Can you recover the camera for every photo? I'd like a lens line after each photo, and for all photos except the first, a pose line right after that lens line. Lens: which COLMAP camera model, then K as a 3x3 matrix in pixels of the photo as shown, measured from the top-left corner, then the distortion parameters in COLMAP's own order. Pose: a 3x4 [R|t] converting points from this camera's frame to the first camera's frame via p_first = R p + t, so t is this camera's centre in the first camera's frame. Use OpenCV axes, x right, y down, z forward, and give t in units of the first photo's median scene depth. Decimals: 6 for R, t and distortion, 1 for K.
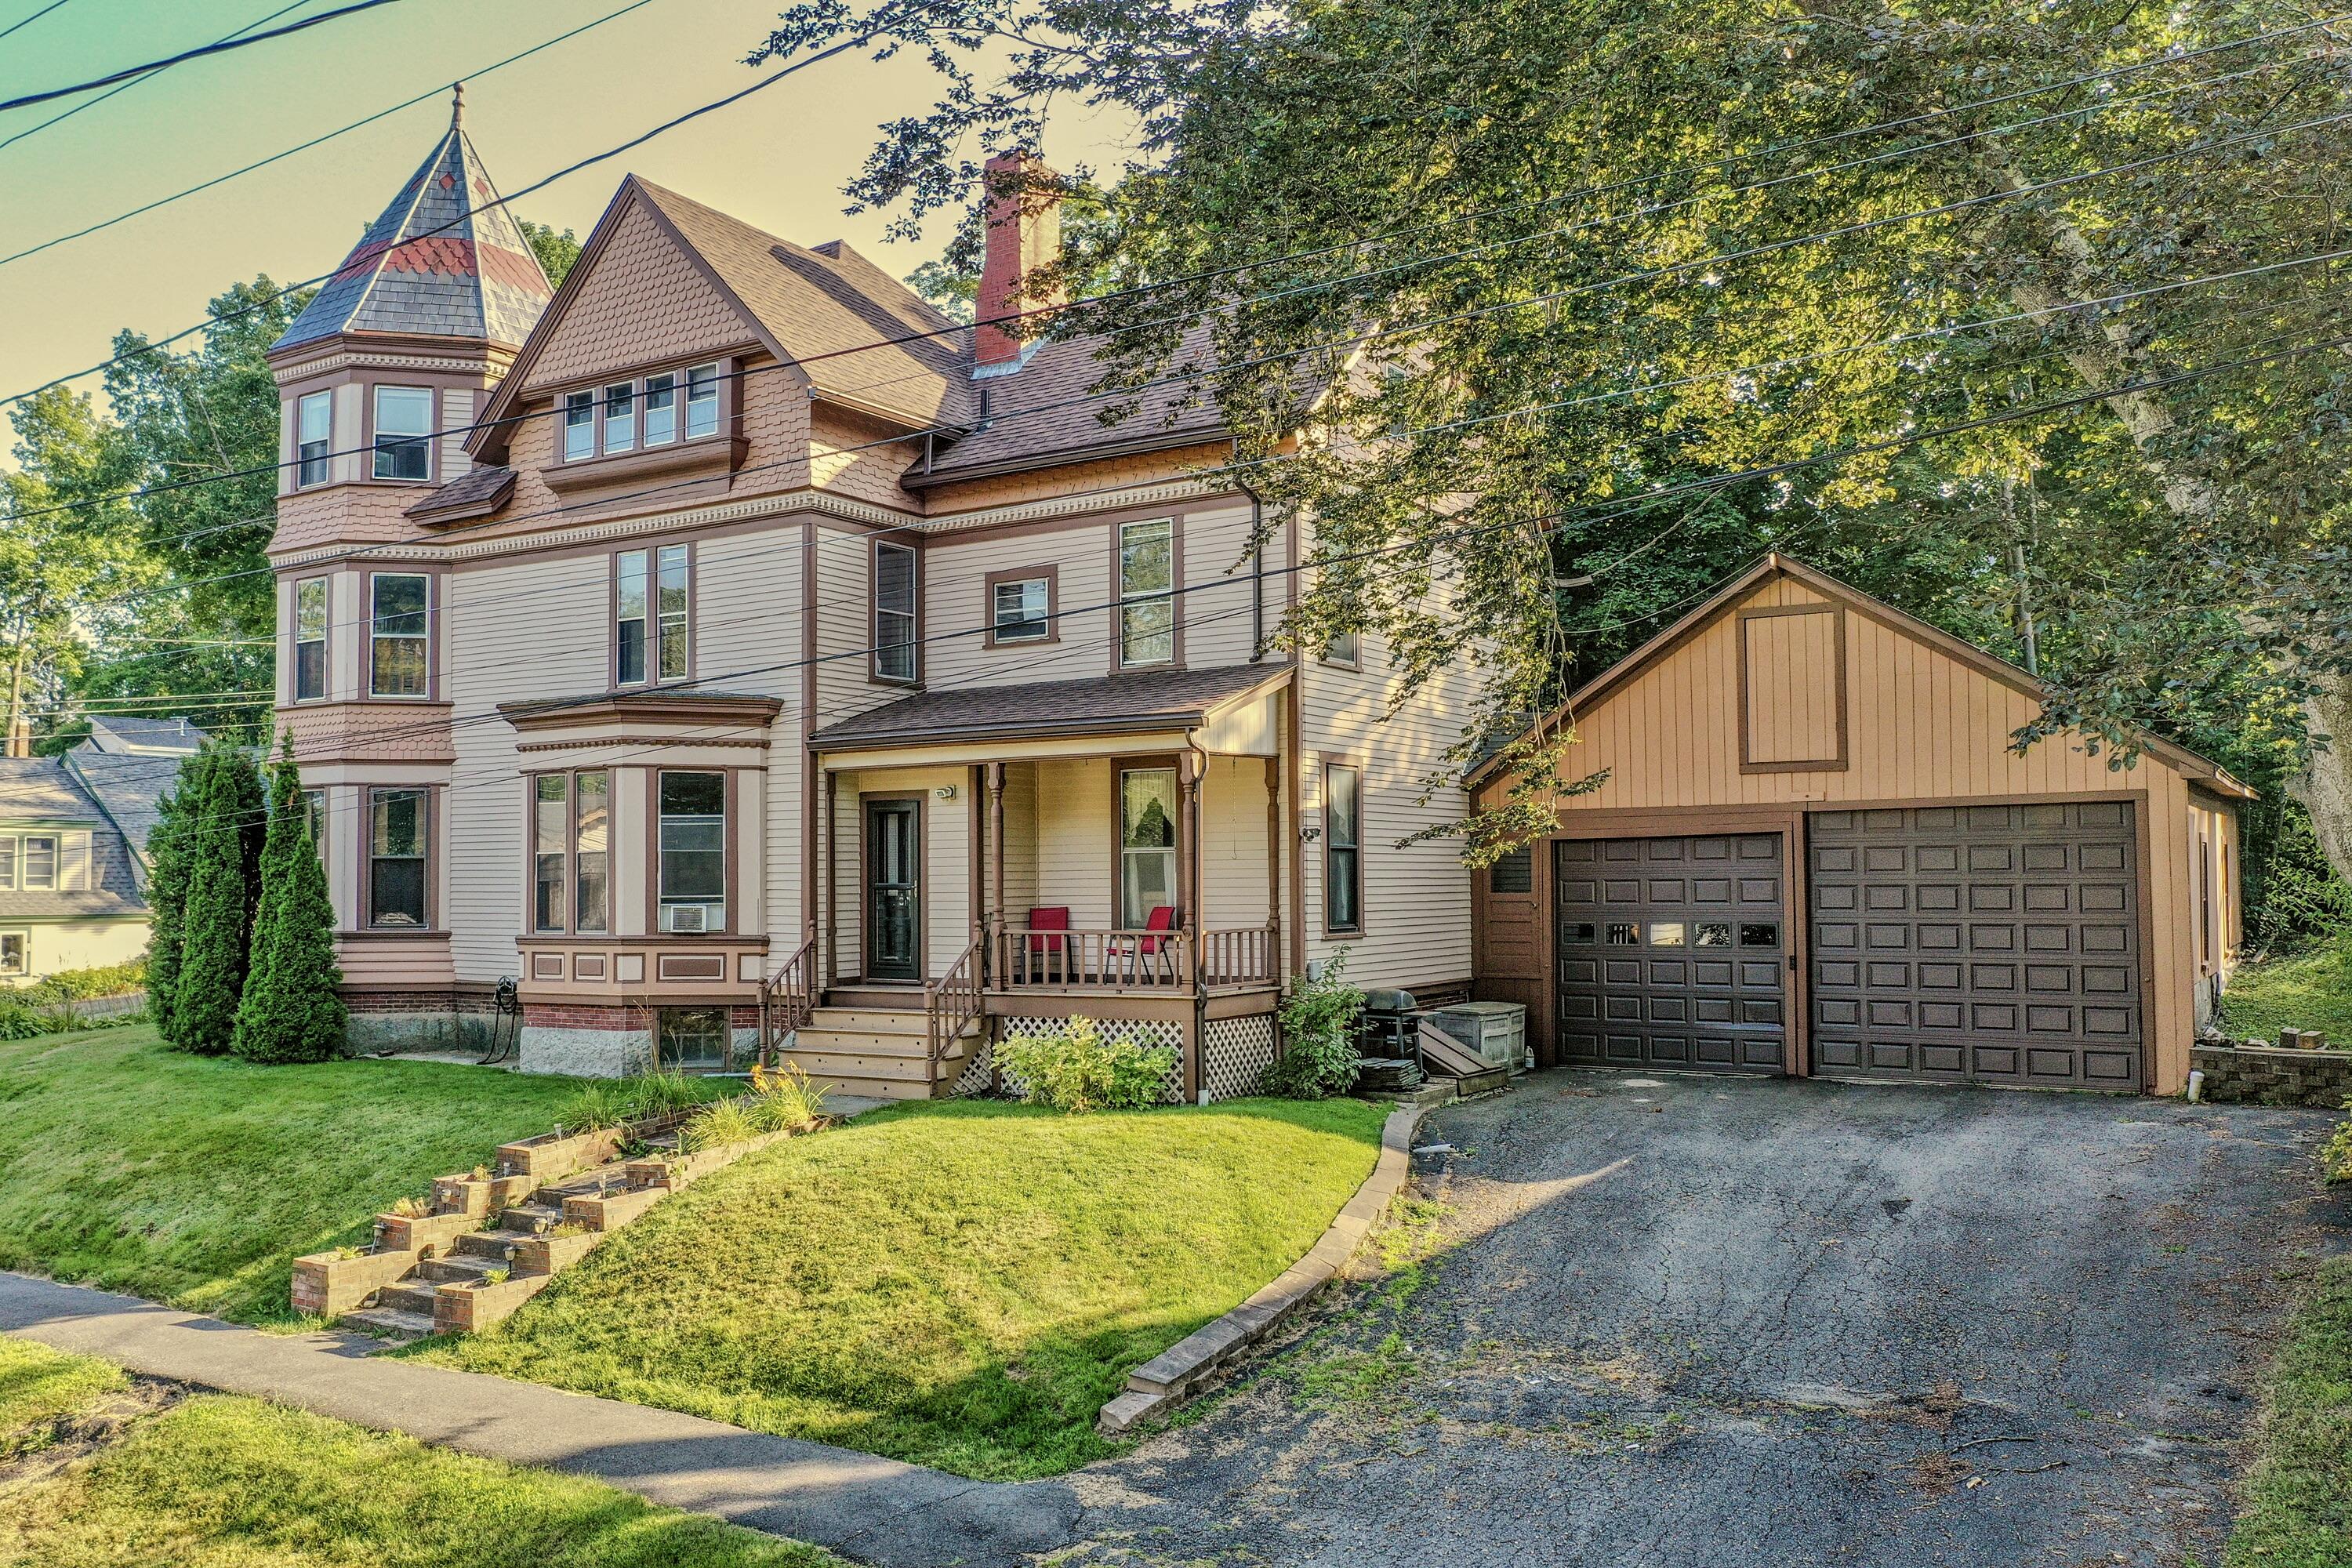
lens RADIAL K [[1845.0, 0, 1178.8], [0, 1845.0, 772.2], [0, 0, 1]] dist [-0.008576, 0.006996]
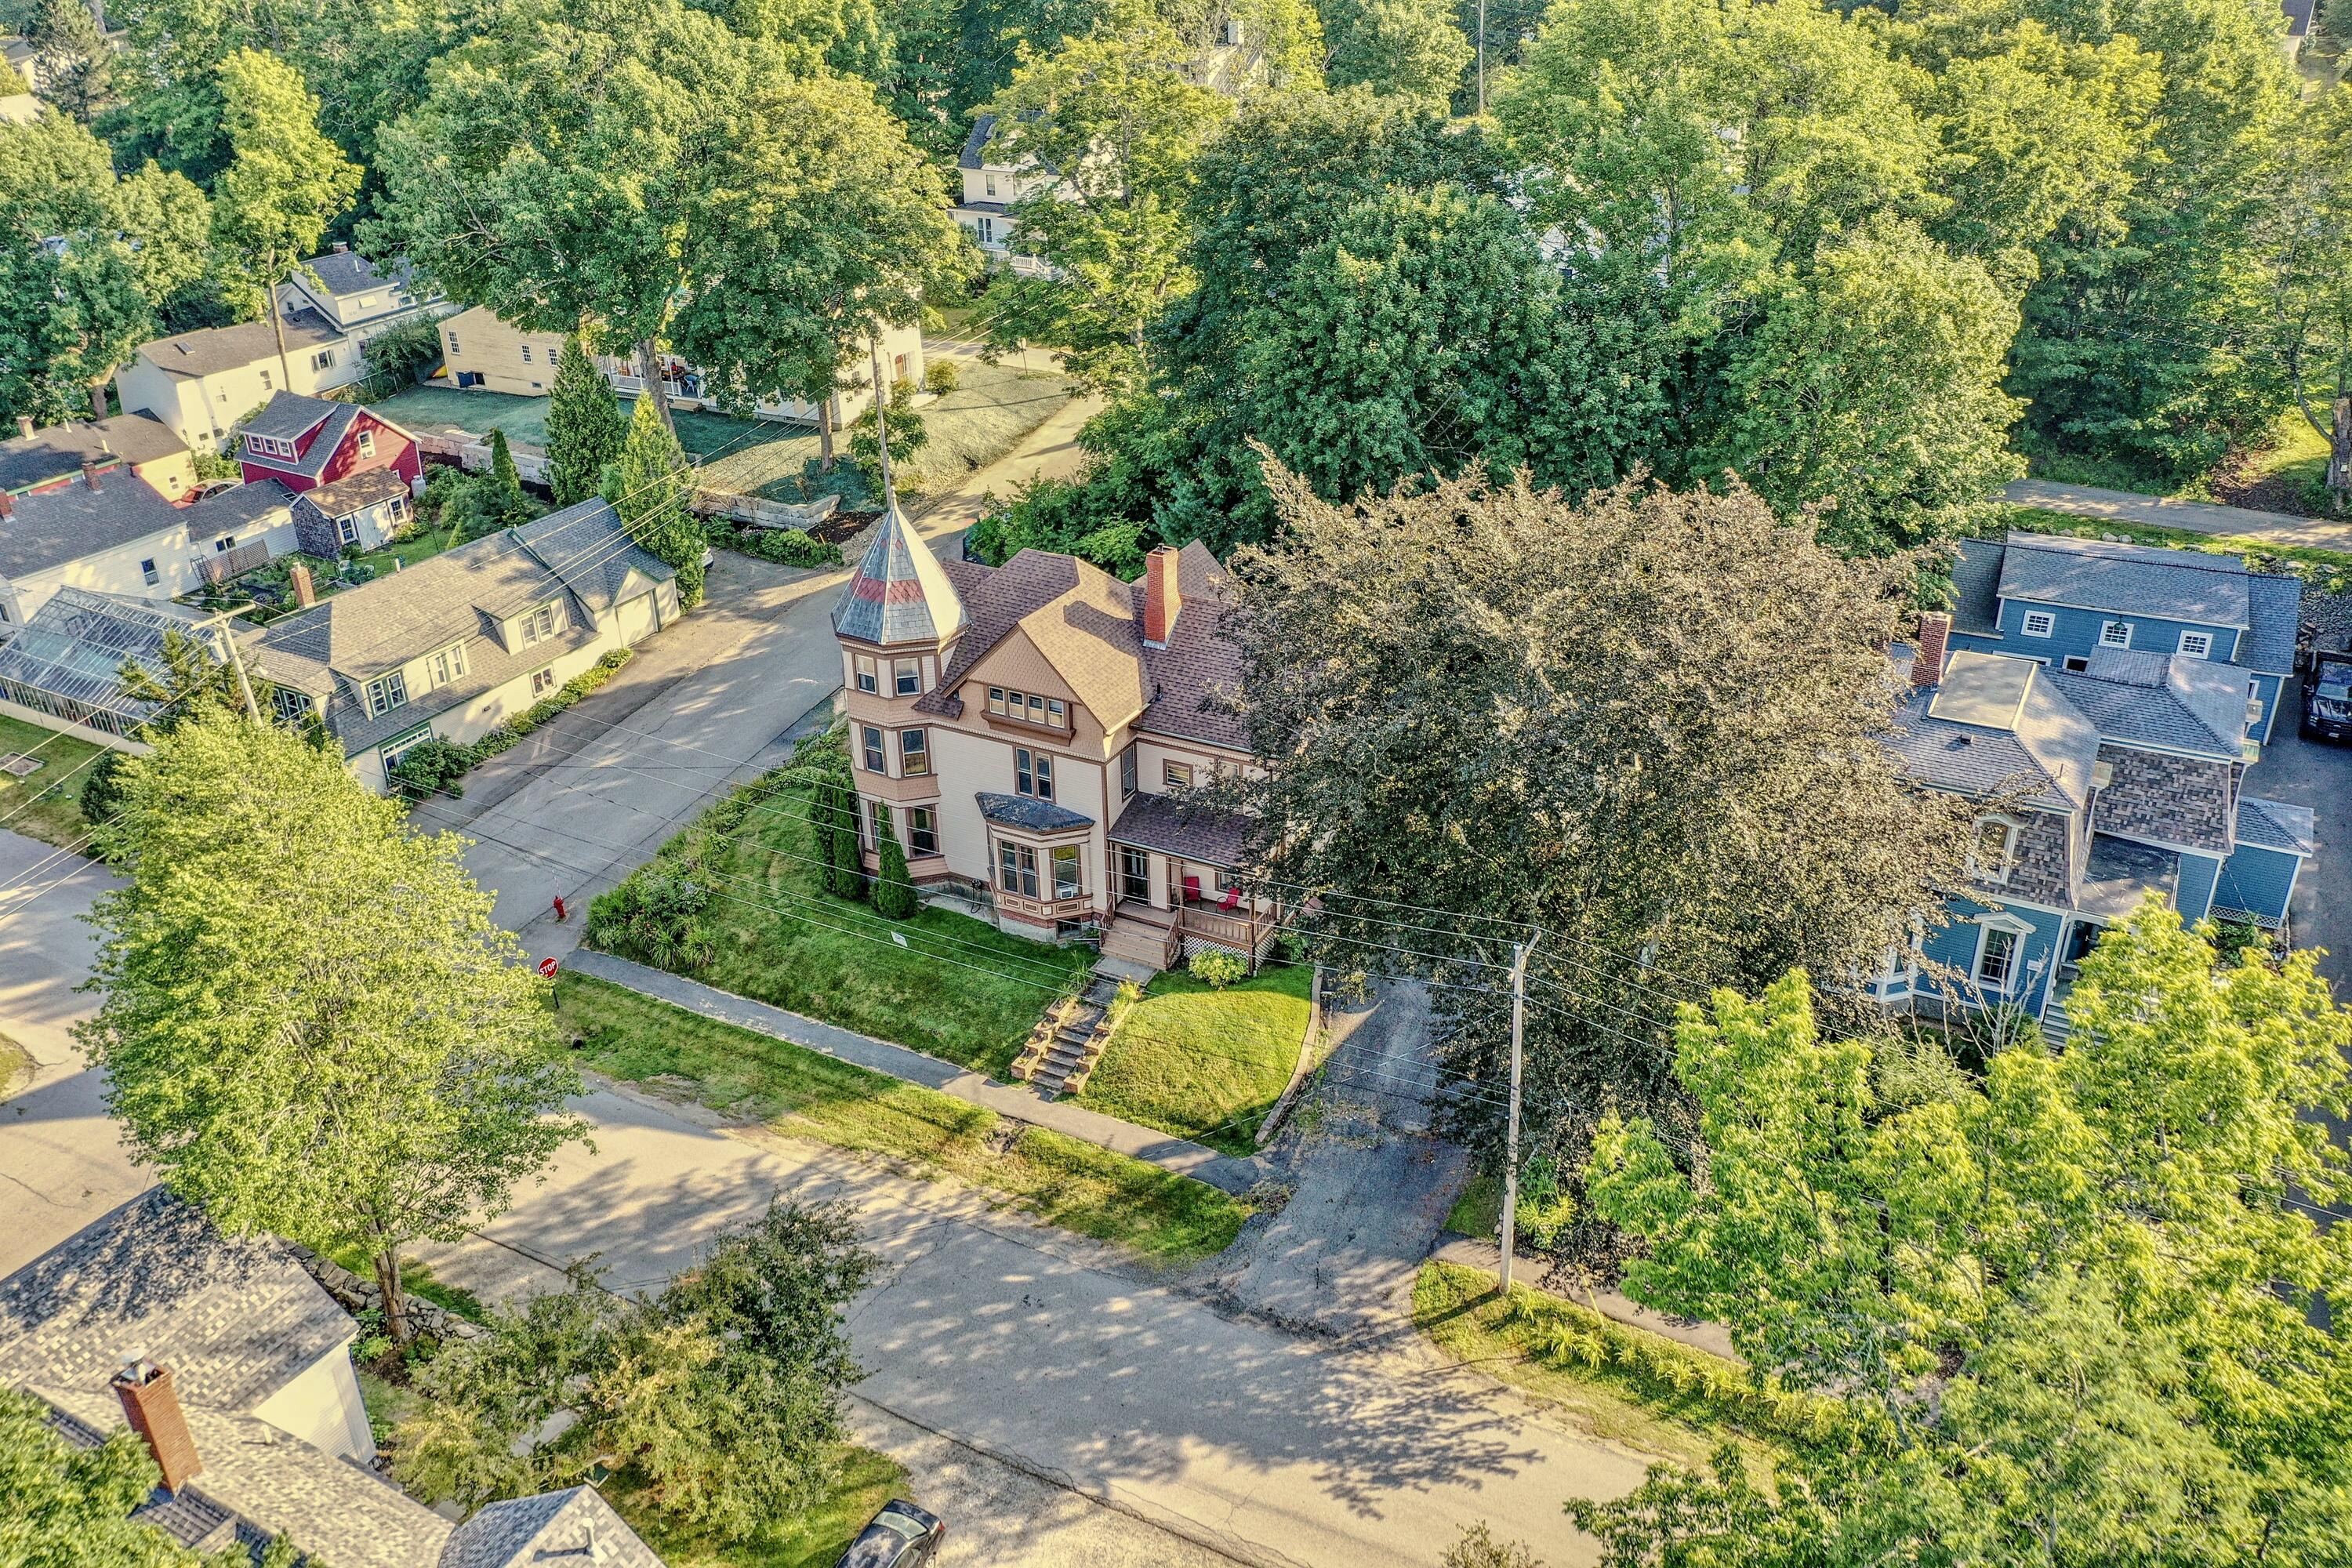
lens RADIAL K [[1845.0, 0, 1178.8], [0, 1845.0, 772.2], [0, 0, 1]] dist [-0.008576, 0.006996]
pose [[0.997485, -0.045146, 0.054636, -0.230868], [0.011706, 0.865237, 0.501226, -1.430711], [-0.069902, -0.499326, 0.863590, -1.299207]]
